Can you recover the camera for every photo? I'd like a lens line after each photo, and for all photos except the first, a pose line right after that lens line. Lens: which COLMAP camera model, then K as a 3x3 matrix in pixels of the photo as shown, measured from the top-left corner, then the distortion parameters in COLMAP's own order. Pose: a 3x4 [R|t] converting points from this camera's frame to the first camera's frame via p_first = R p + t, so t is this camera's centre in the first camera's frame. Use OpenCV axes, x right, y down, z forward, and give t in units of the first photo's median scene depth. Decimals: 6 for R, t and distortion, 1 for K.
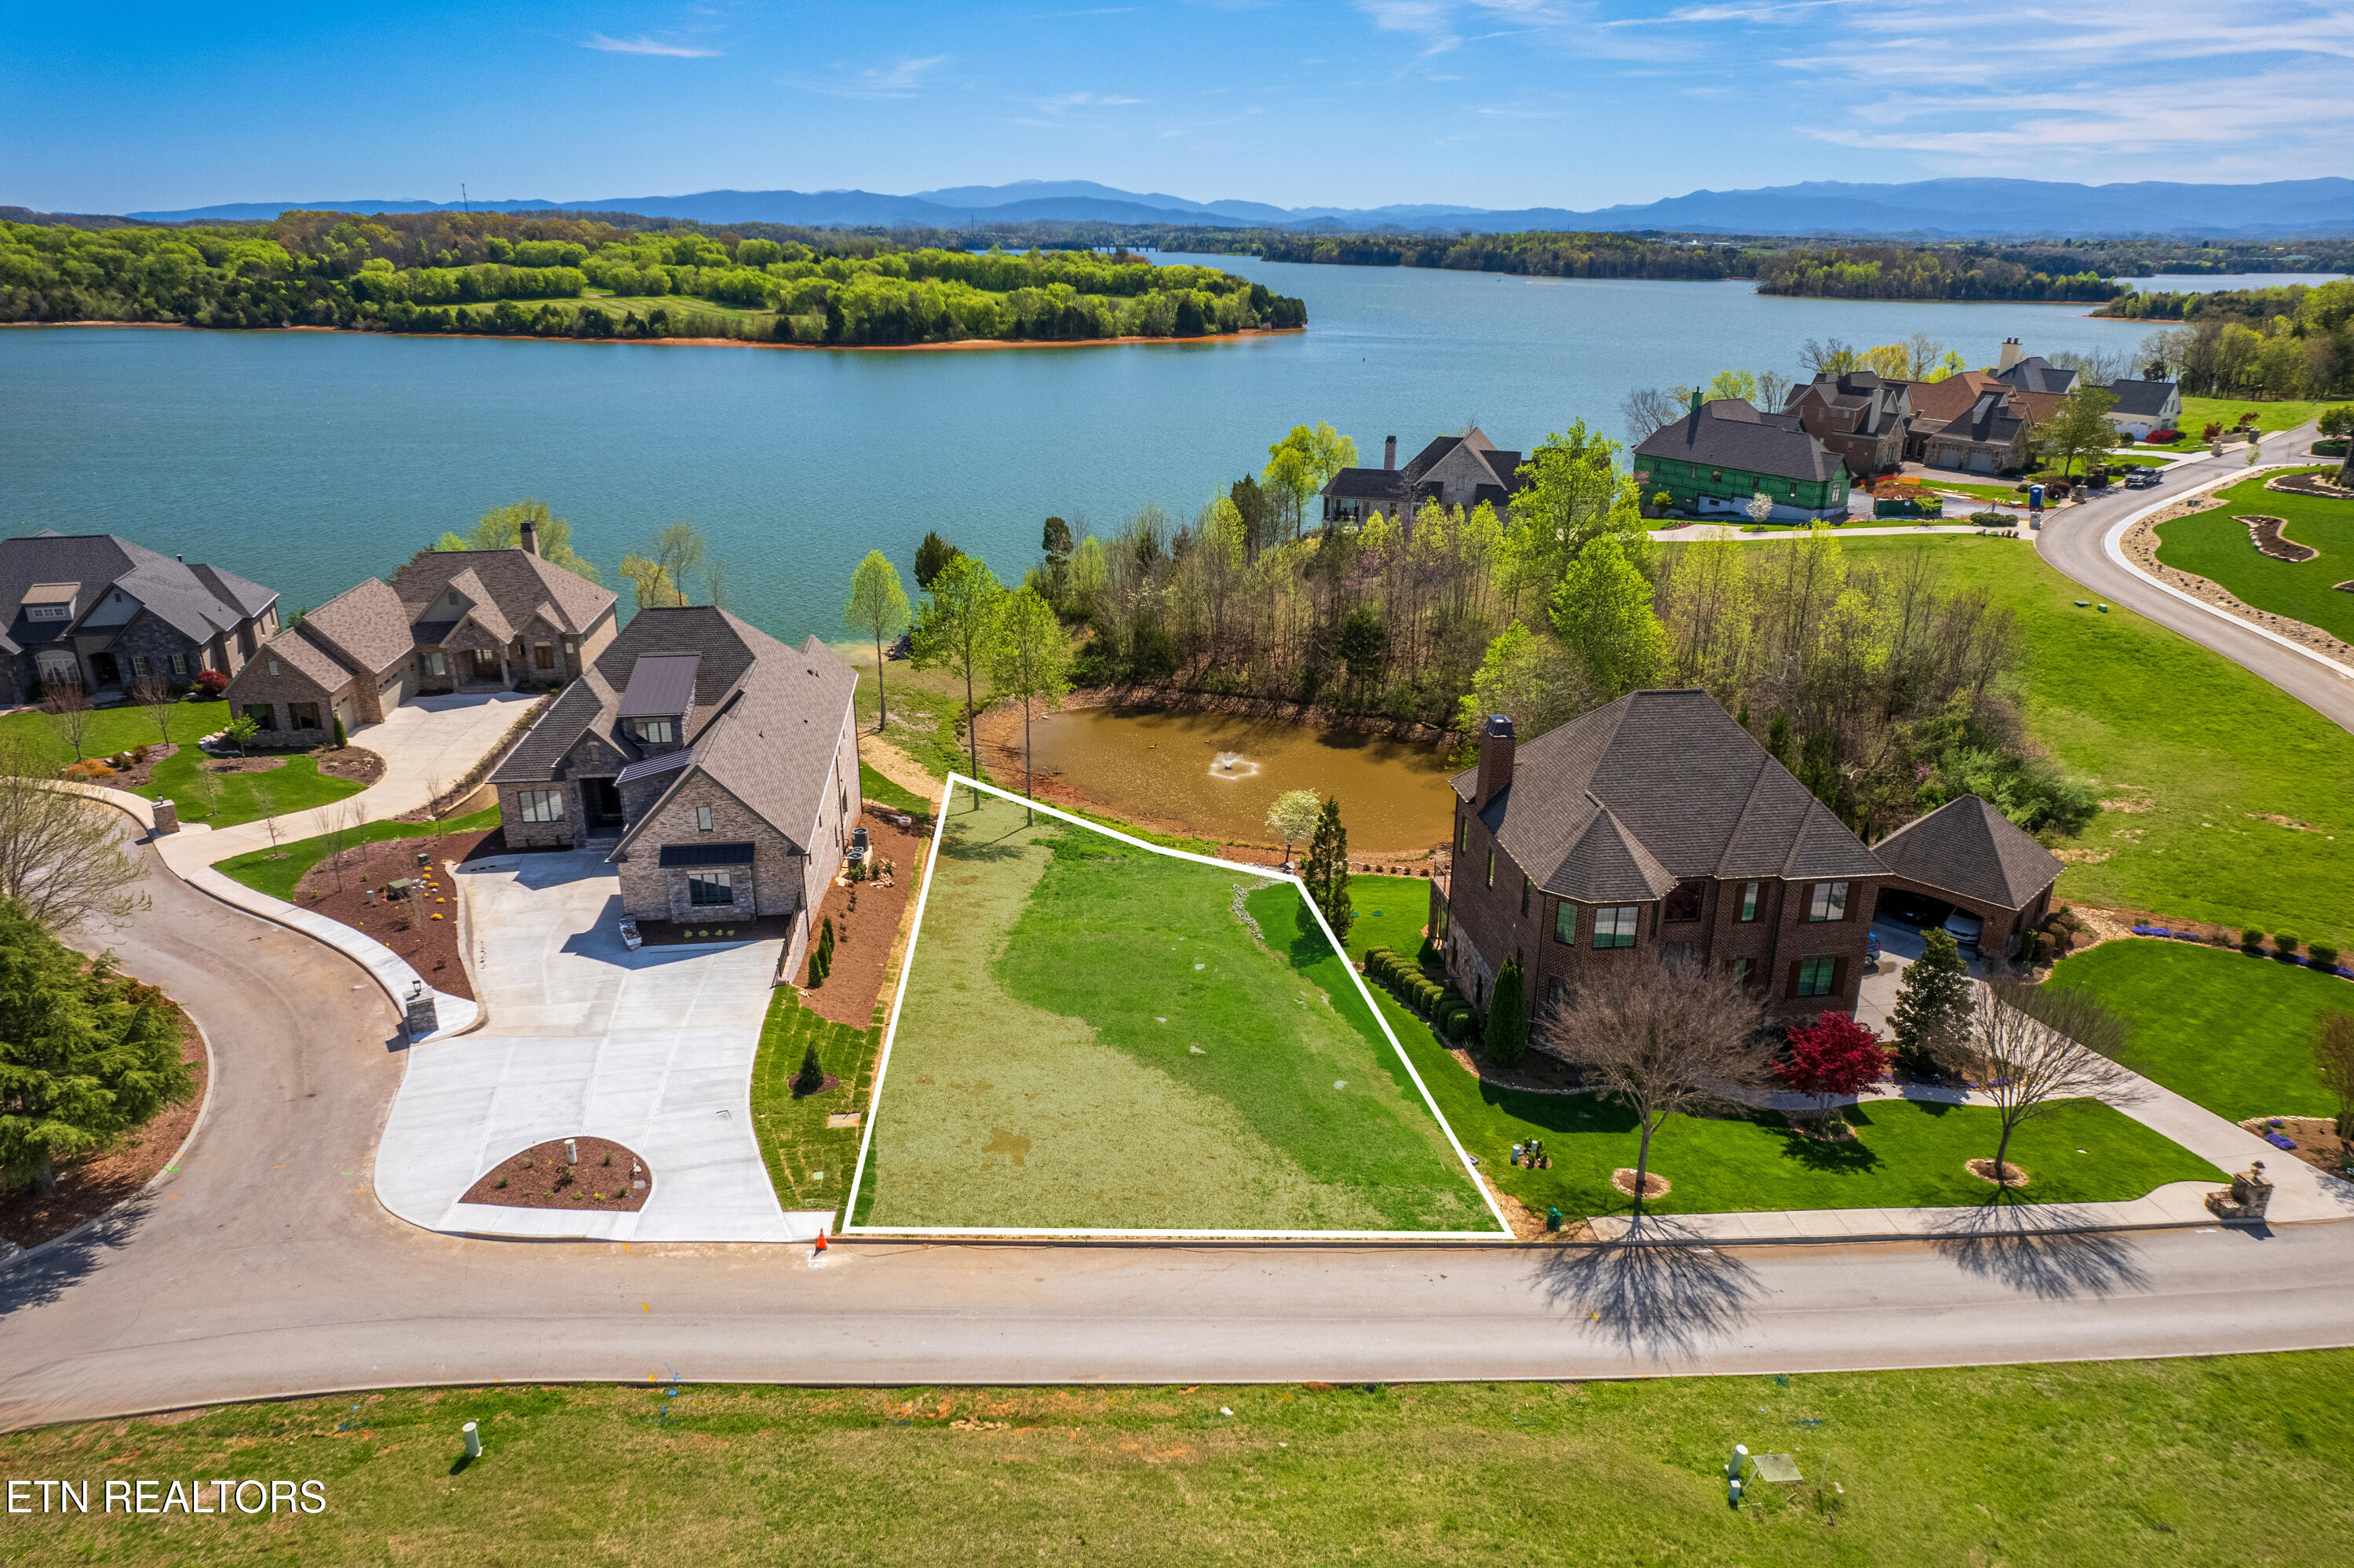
lens RADIAL K [[1505.8, 0, 1201.4], [0, 1505.8, 809.5], [0, 0, 1]] dist [-0.084567, 0.074418]
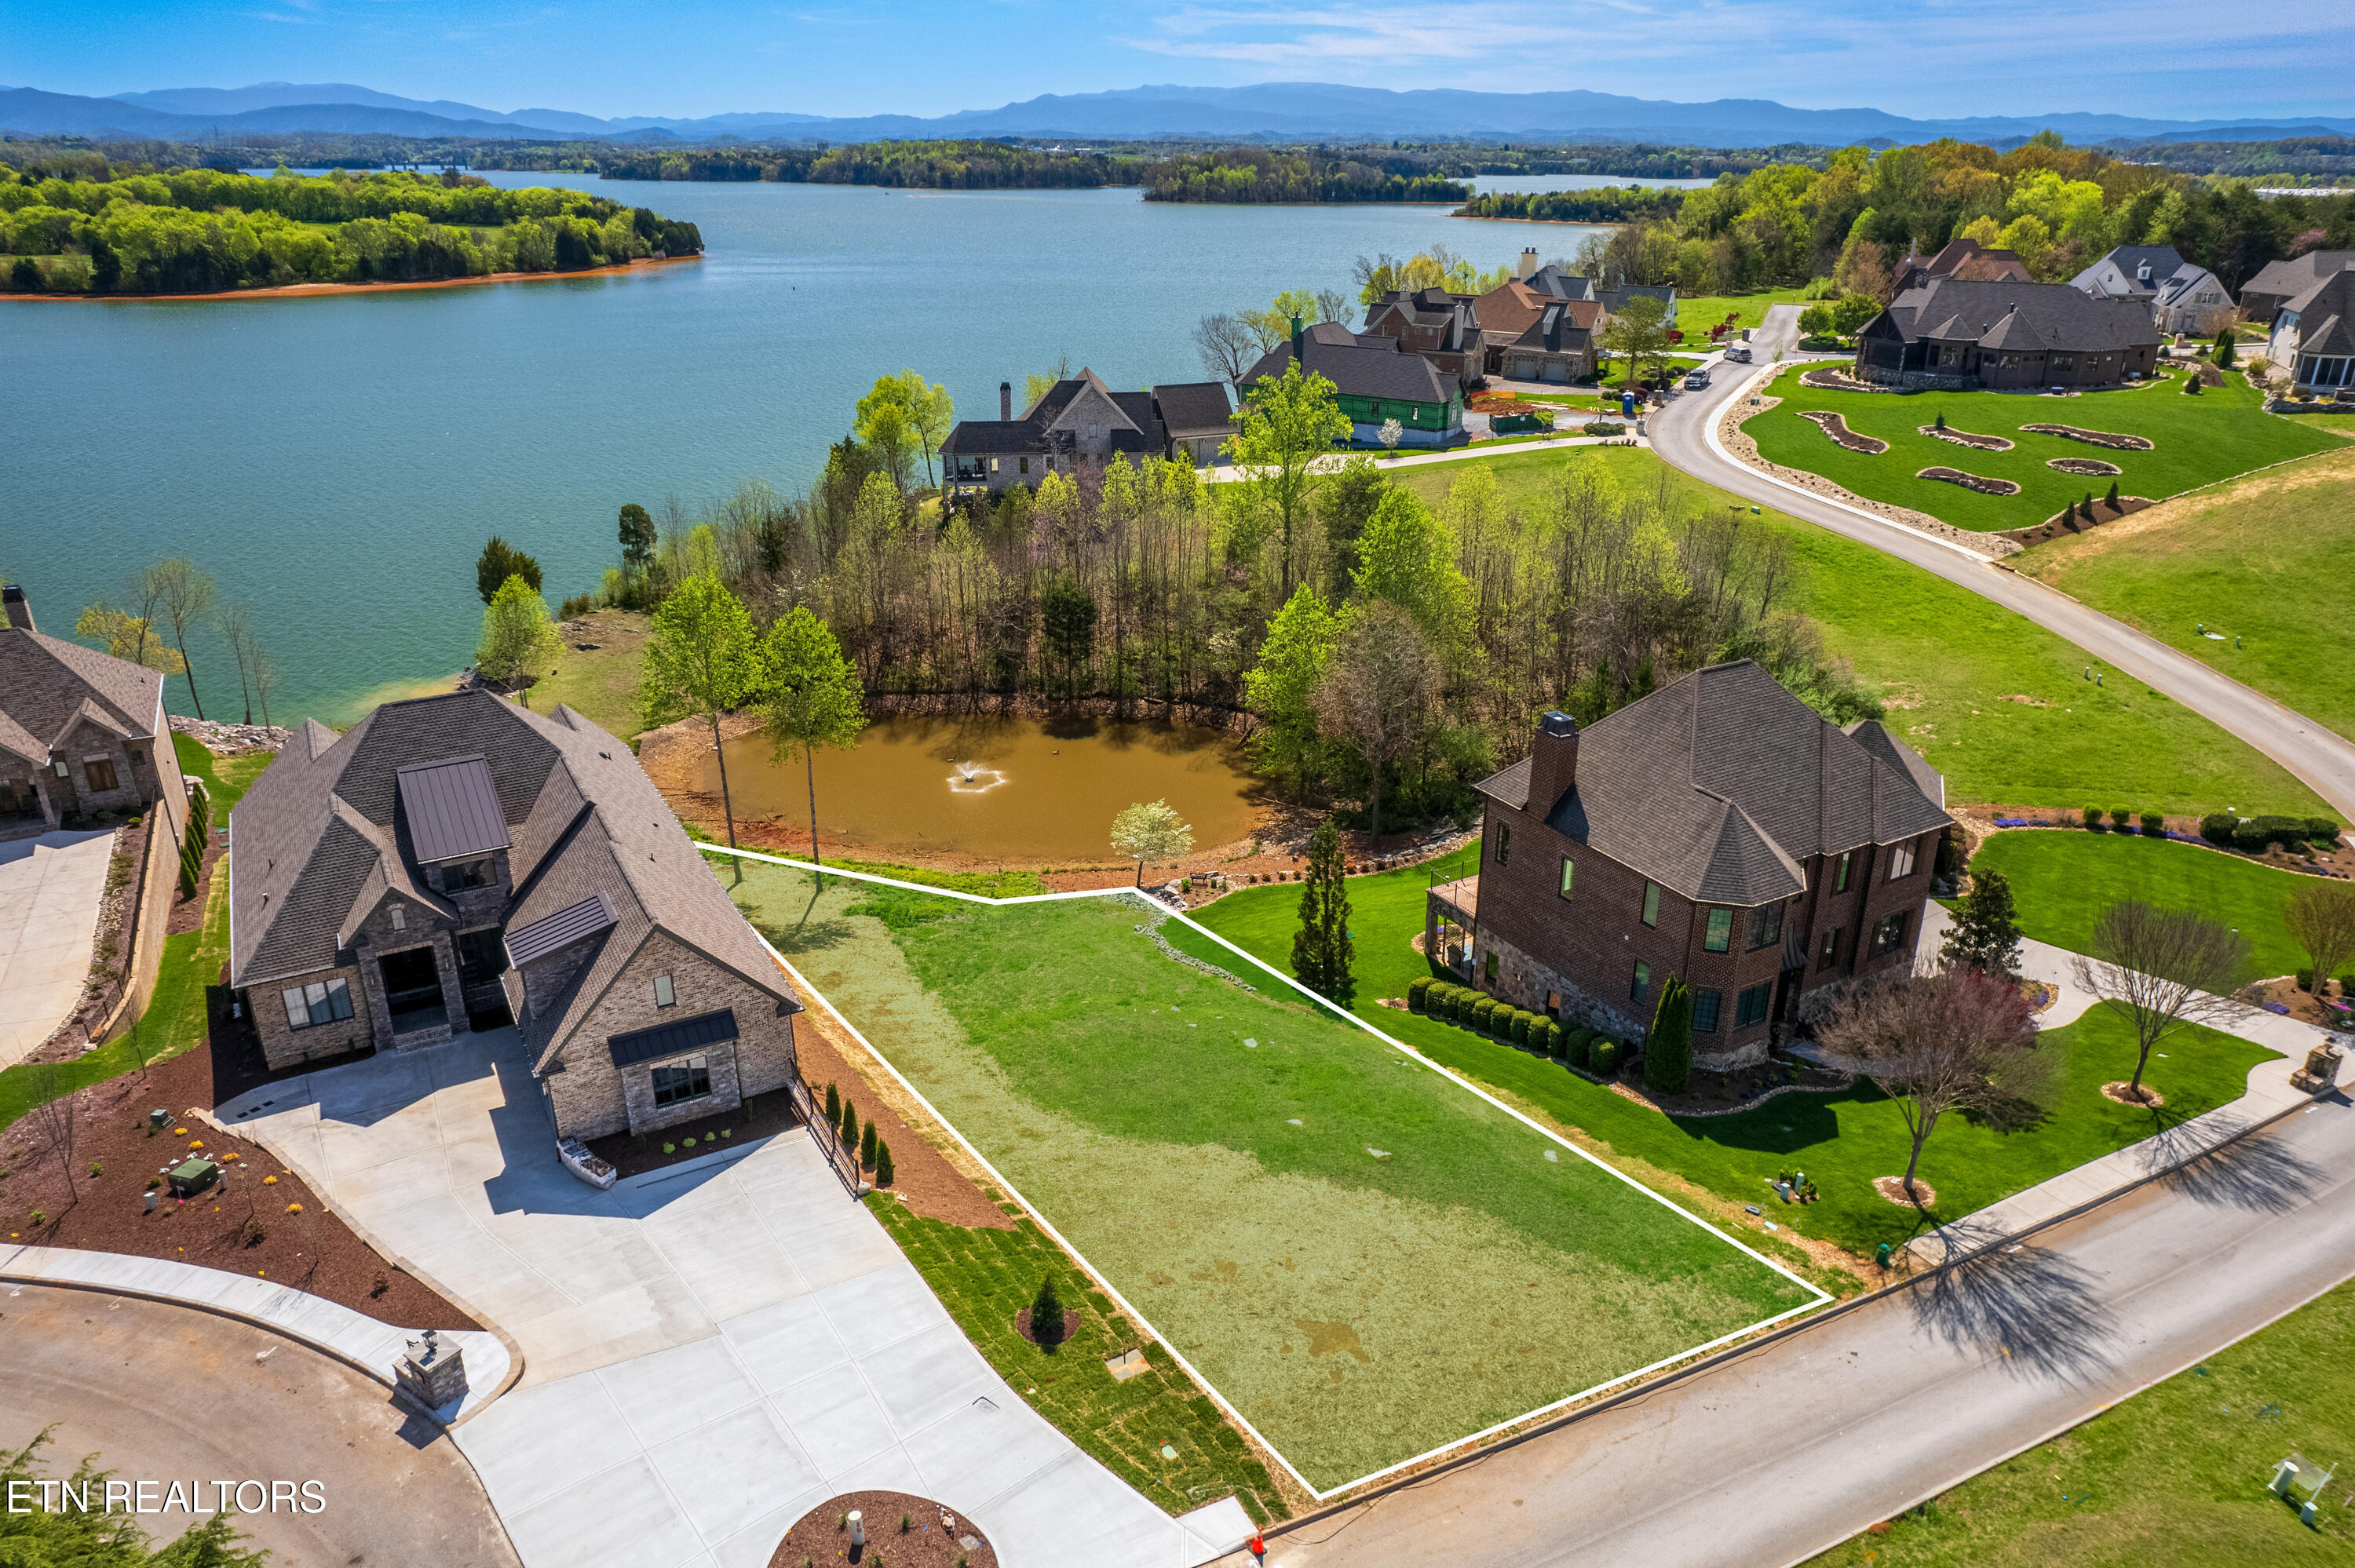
lens RADIAL K [[1566.6, 0, 1198.0], [0, 1566.6, 807.0], [0, 0, 1]] dist [-0.085543, 0.077744]
pose [[0.921415, -0.153101, 0.357147, -0.148742], [0.139562, 0.988172, 0.063548, -0.040781], [-0.362652, -0.008710, 0.931884, 0.080034]]
